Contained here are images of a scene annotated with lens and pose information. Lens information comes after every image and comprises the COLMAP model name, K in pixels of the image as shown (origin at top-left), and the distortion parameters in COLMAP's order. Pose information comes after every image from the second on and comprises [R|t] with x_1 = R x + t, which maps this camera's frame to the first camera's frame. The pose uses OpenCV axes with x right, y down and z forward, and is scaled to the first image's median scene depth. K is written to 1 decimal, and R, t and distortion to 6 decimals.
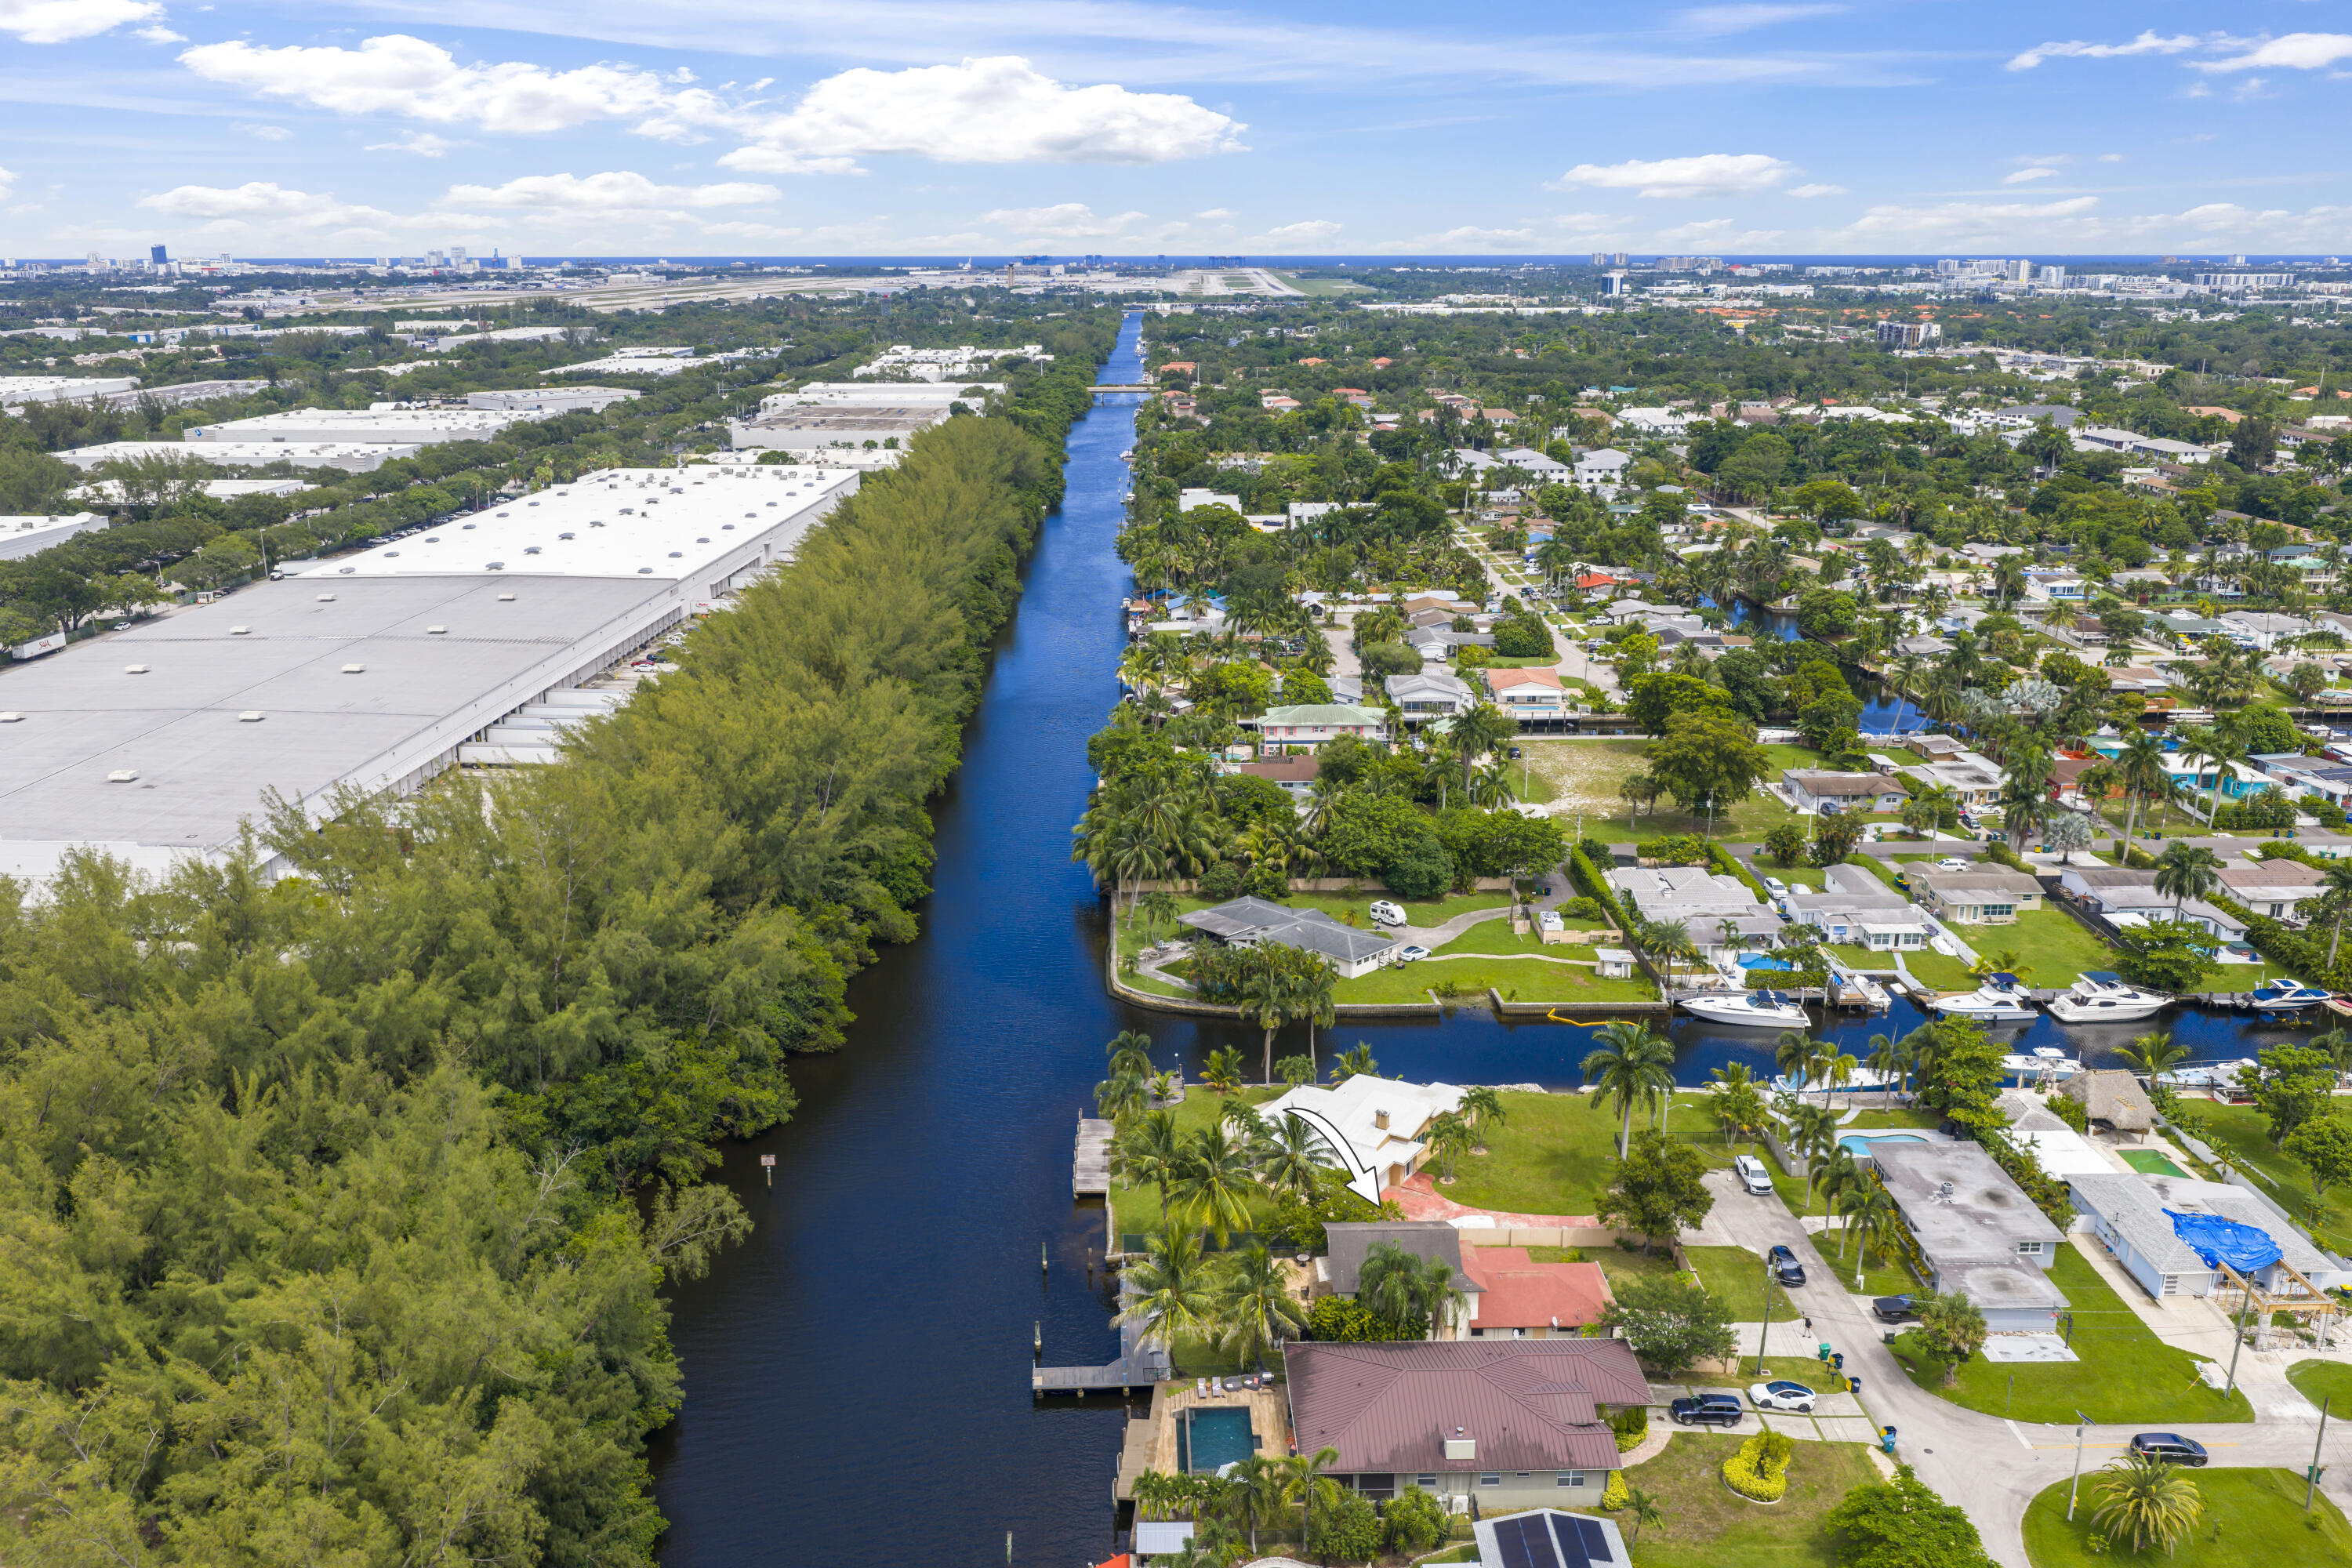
lens RADIAL K [[1949.4, 0, 1176.0], [0, 1949.4, 784.0], [0, 0, 1]] dist [0.018595, -0.041778]
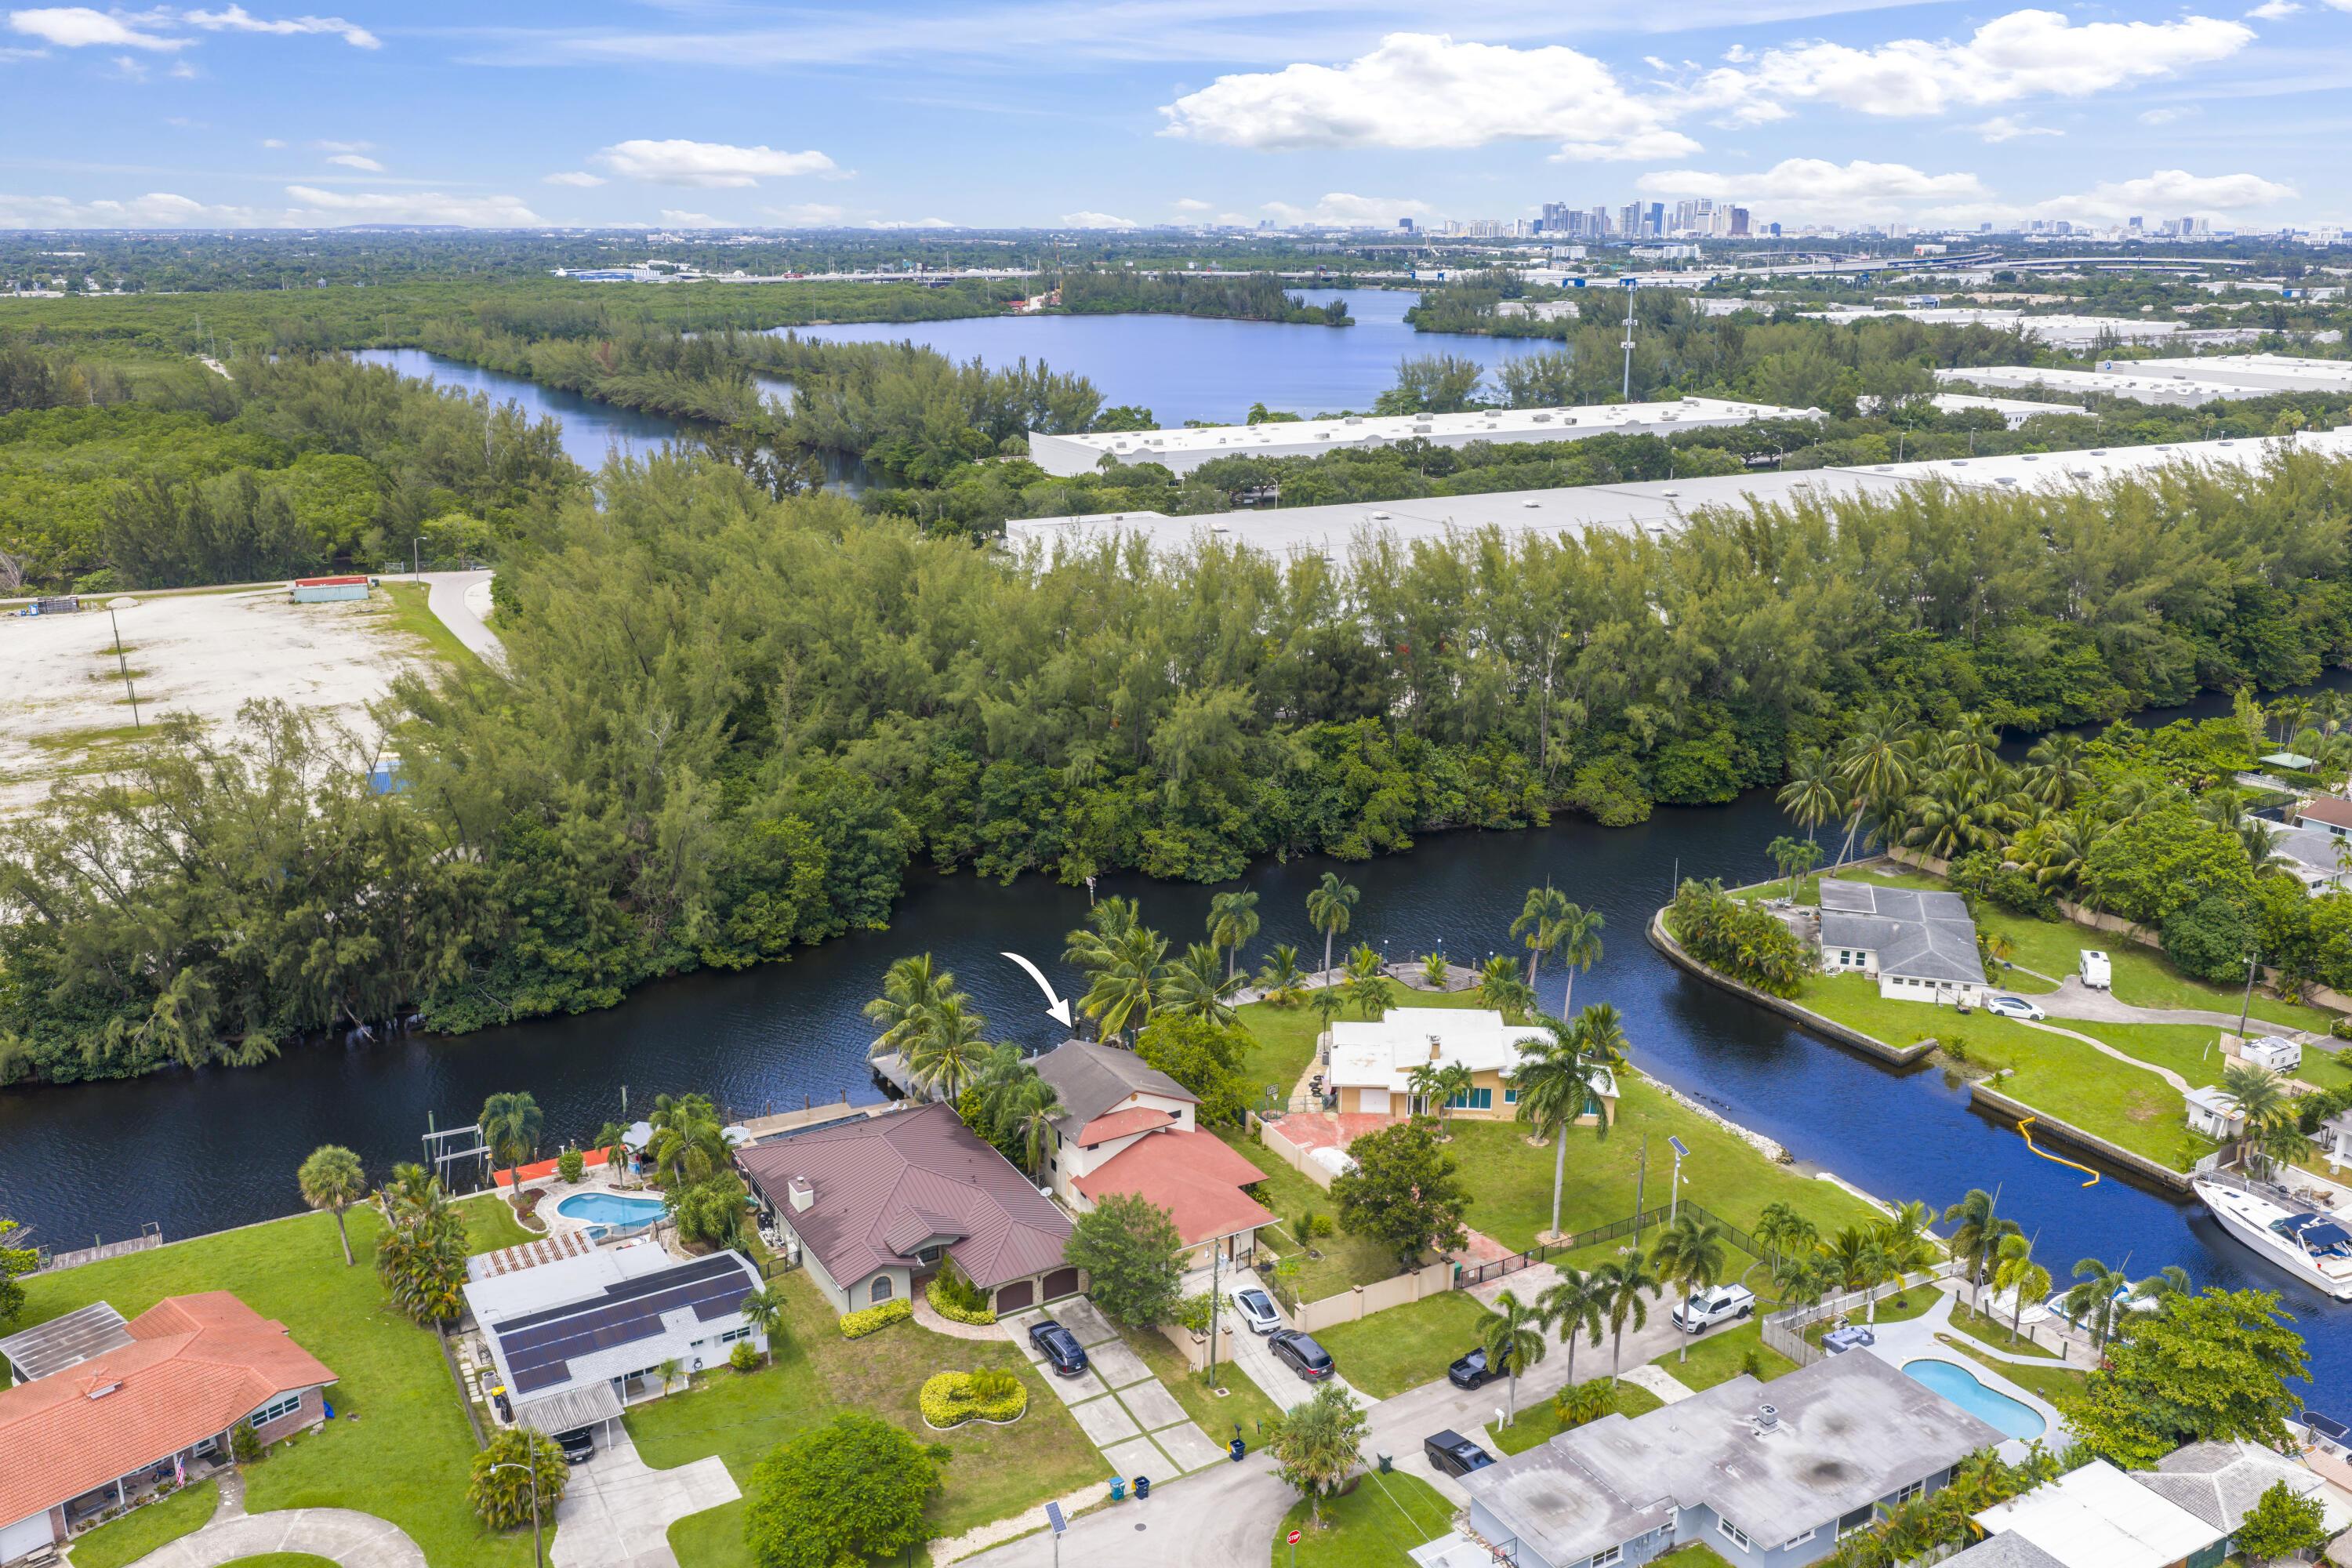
lens RADIAL K [[1923.2, 0, 1176.0], [0, 1923.2, 784.0], [0, 0, 1]] dist [0.005883, -0.000124]
pose [[0.482599, 0.245378, -0.840766, 0.368791], [-0.231400, 0.961565, 0.147809, -0.018591], [0.844720, 0.123221, 0.520831, 0.228989]]
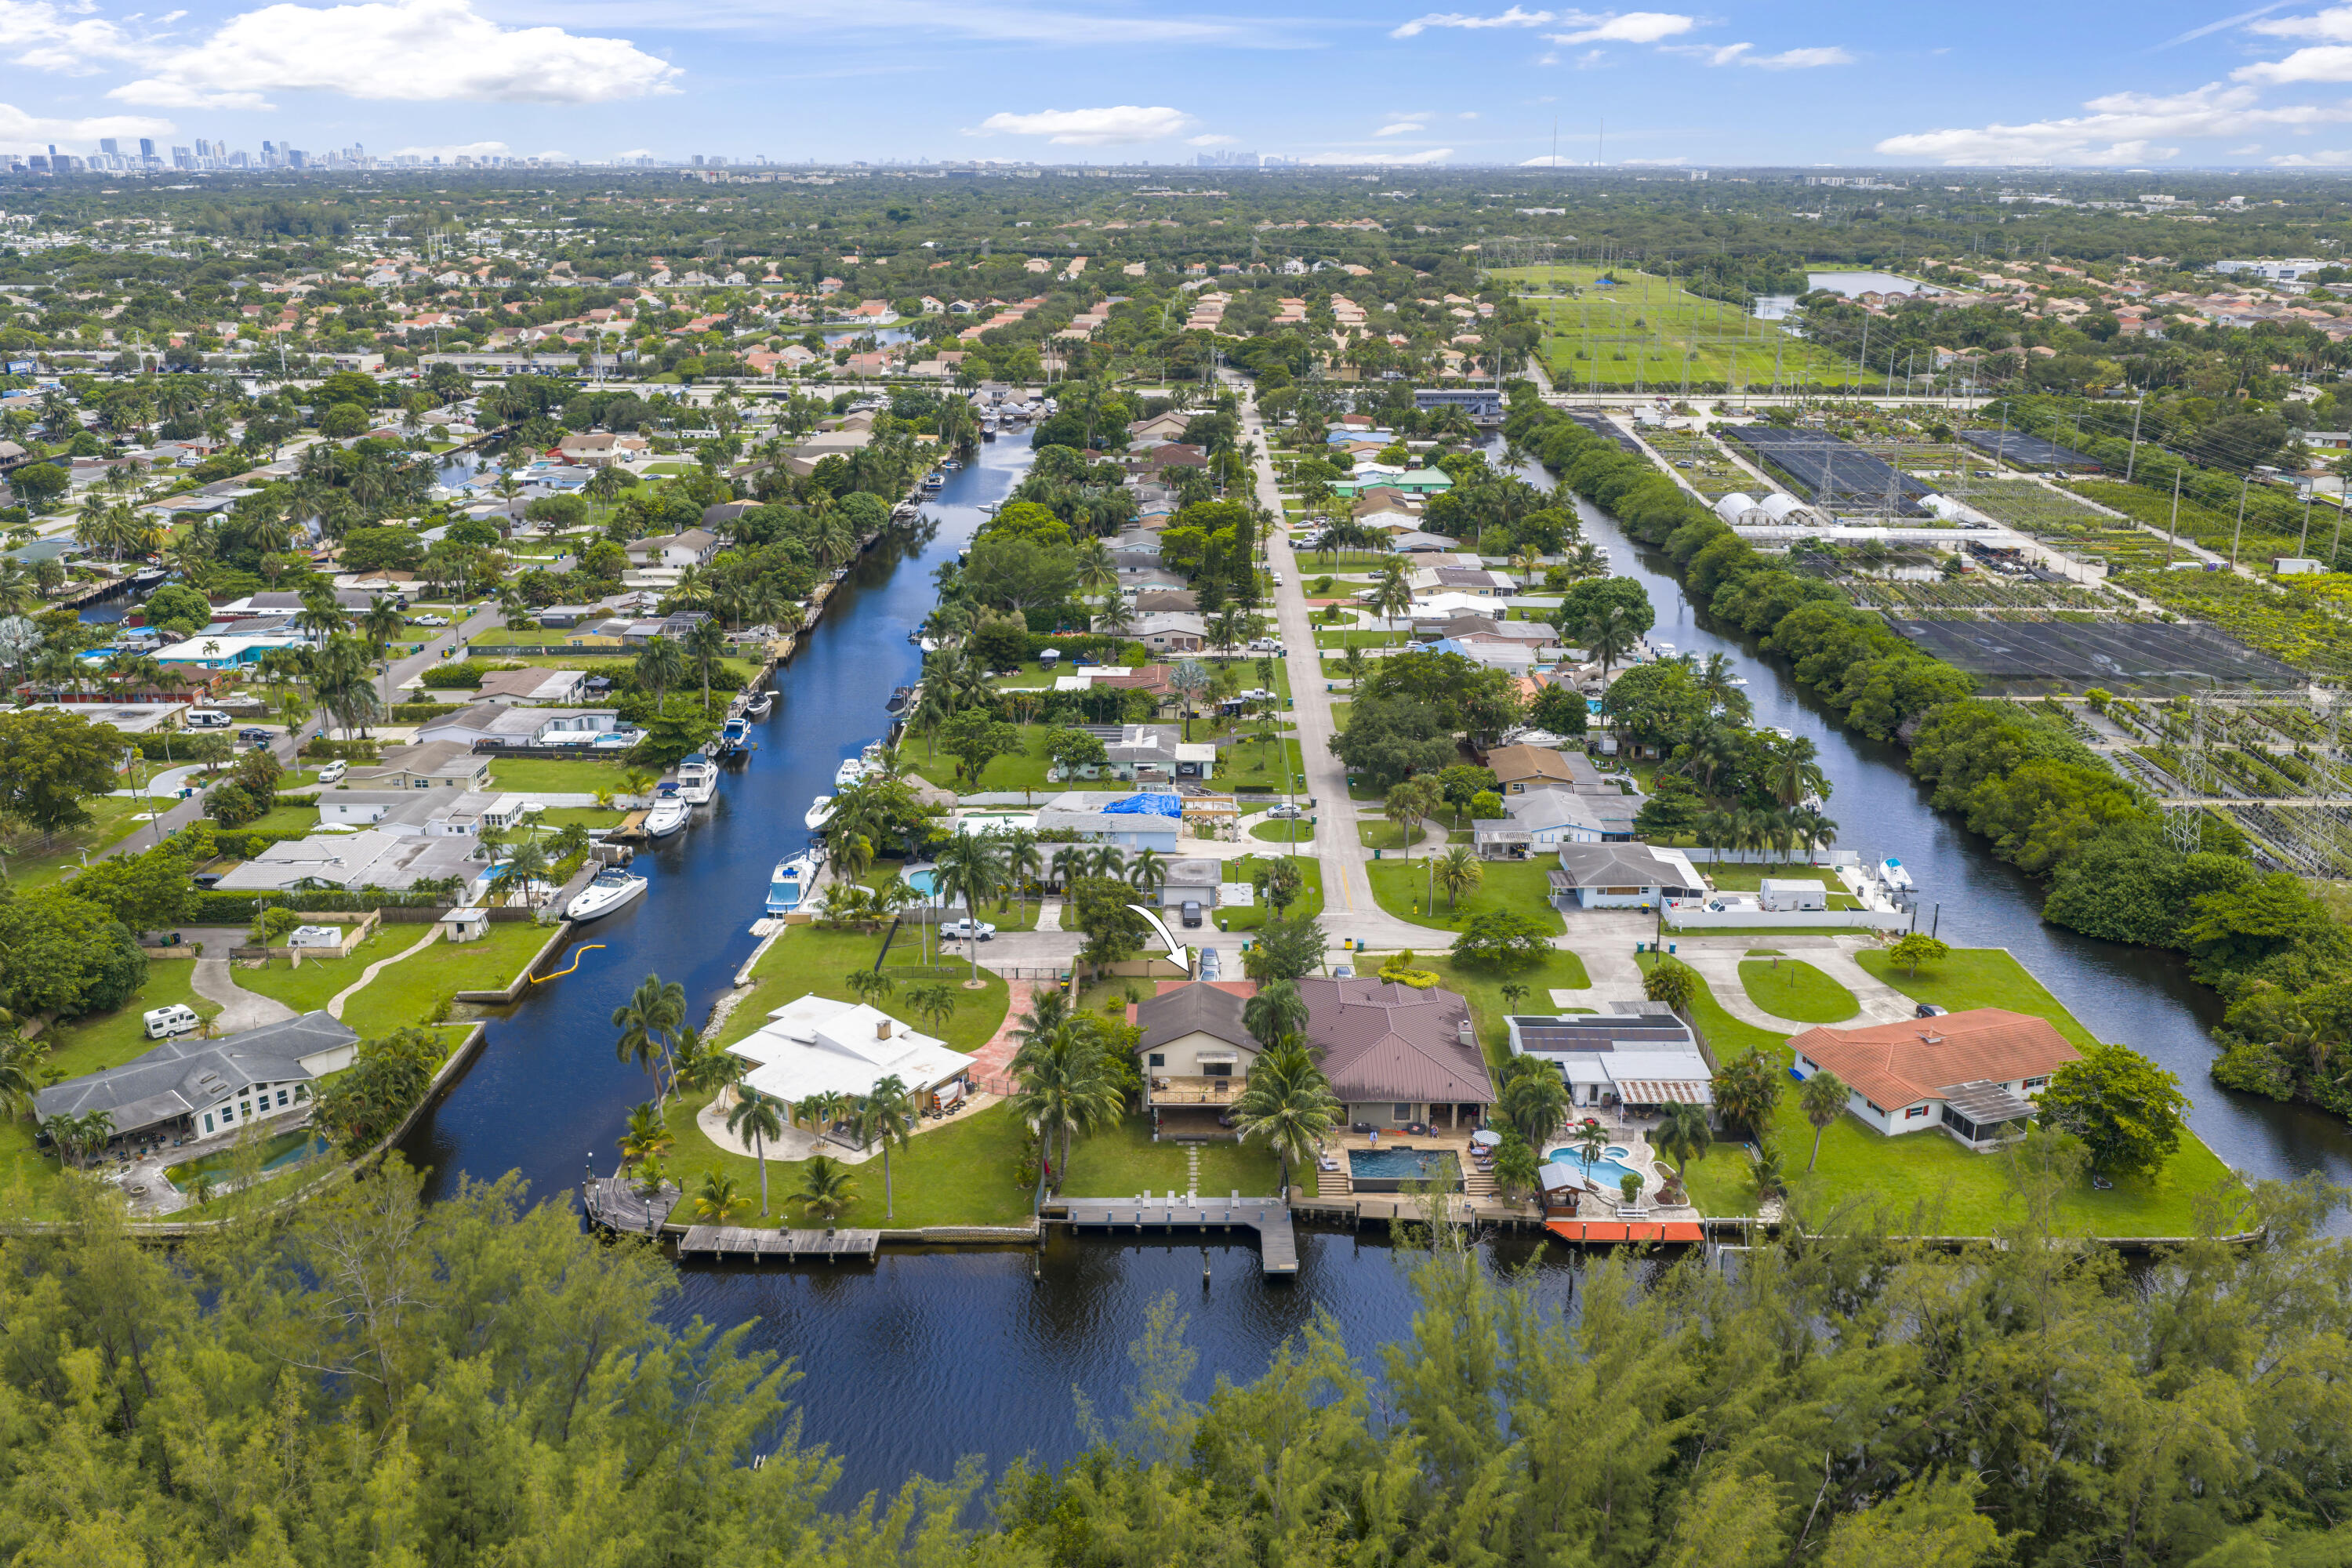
lens RADIAL K [[1949.4, 0, 1176.0], [0, 1949.4, 784.0], [0, 0, 1]] dist [0.018595, -0.041778]
pose [[0.027150, -0.303364, 0.952488, -0.388768], [0.262024, 0.921683, 0.286083, -0.089435], [-0.964679, 0.241808, 0.104512, 0.369659]]
